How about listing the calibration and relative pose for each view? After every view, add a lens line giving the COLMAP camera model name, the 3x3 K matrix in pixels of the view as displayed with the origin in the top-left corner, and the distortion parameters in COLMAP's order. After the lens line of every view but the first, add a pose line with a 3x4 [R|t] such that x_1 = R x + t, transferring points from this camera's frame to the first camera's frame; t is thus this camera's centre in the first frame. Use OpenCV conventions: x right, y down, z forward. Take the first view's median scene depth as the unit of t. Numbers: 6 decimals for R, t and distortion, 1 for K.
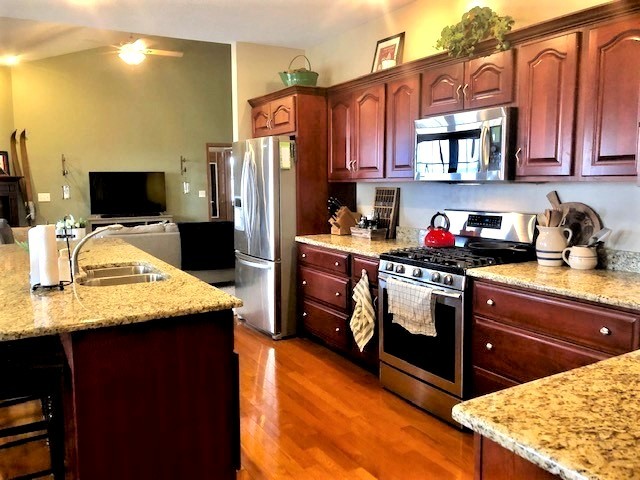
lens RADIAL K [[534.6, 0, 322.6], [0, 534.6, 239.0], [0, 0, 1]] dist [0.002418, -0.003631]
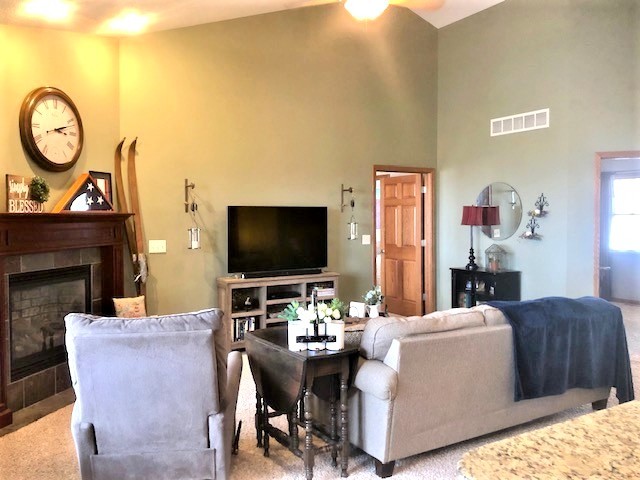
lens RADIAL K [[534.6, 0, 317.2], [0, 534.6, 237.3], [0, 0, 1]] dist [0.002418, -0.003631]
pose [[0.999734, 0.002140, 0.022963, -0.355756], [-0.000463, 0.997347, -0.072788, -0.043728], [-0.023058, 0.072758, 0.997083, 0.376213]]
